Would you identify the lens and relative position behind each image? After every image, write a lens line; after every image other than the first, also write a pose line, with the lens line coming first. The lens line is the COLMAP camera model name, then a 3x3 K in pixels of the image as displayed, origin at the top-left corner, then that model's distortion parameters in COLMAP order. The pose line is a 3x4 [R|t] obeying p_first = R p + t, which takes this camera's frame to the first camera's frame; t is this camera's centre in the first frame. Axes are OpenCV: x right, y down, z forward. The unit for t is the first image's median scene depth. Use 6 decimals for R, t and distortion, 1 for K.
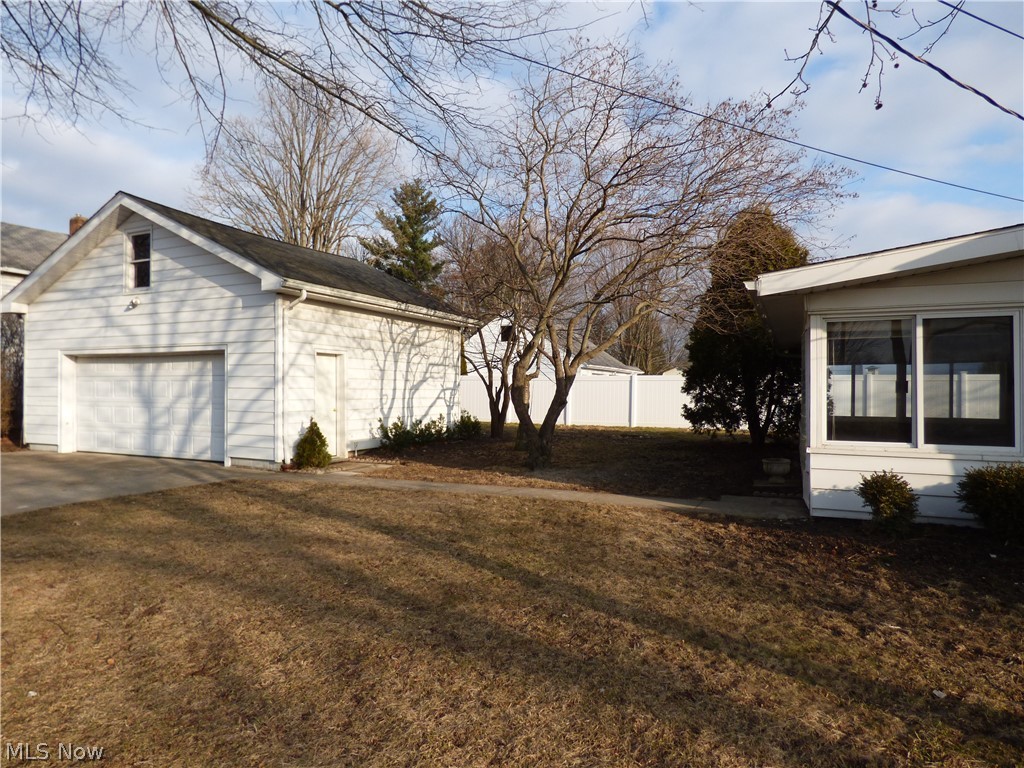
lens RADIAL K [[625.6, 0, 512.0], [0, 625.6, 384.0], [0, 0, 1]] dist [-0.002379, -0.001713]
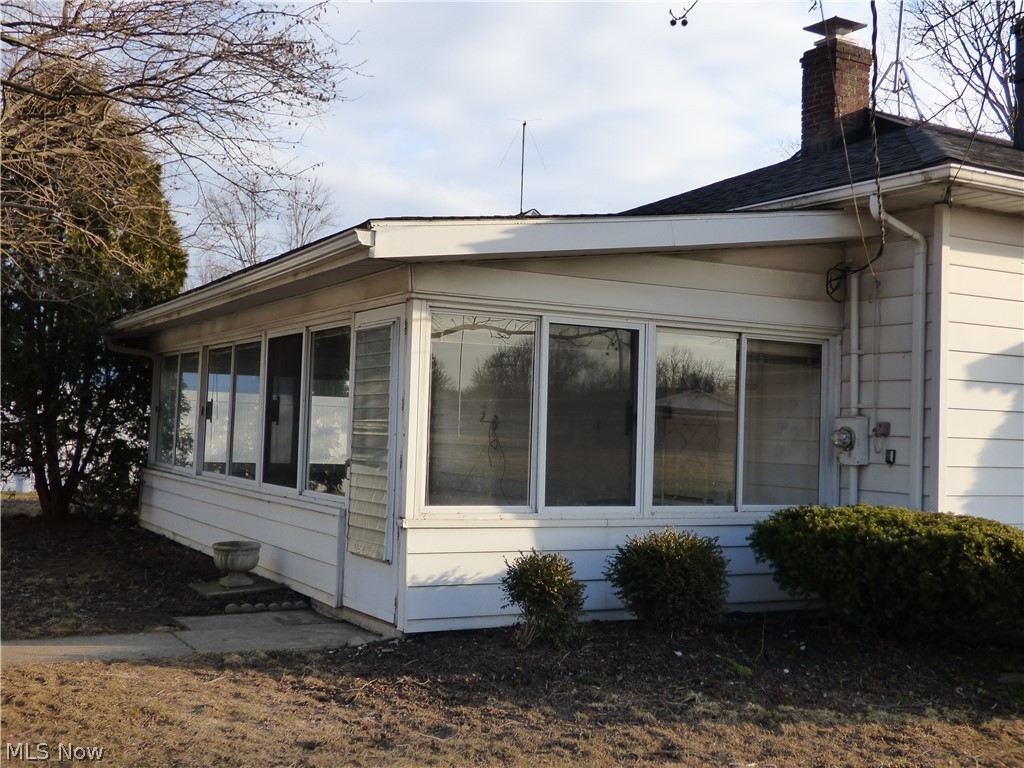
lens RADIAL K [[1180.8, 0, 512.0], [0, 1180.8, 384.0], [0, 0, 1]] dist [0.000488, -0.005337]
pose [[0.599140, 0.051184, 0.799006, -0.402771], [-0.039240, 0.998632, -0.034548, 0.007950], [-0.799682, -0.010654, 0.600330, 0.254248]]
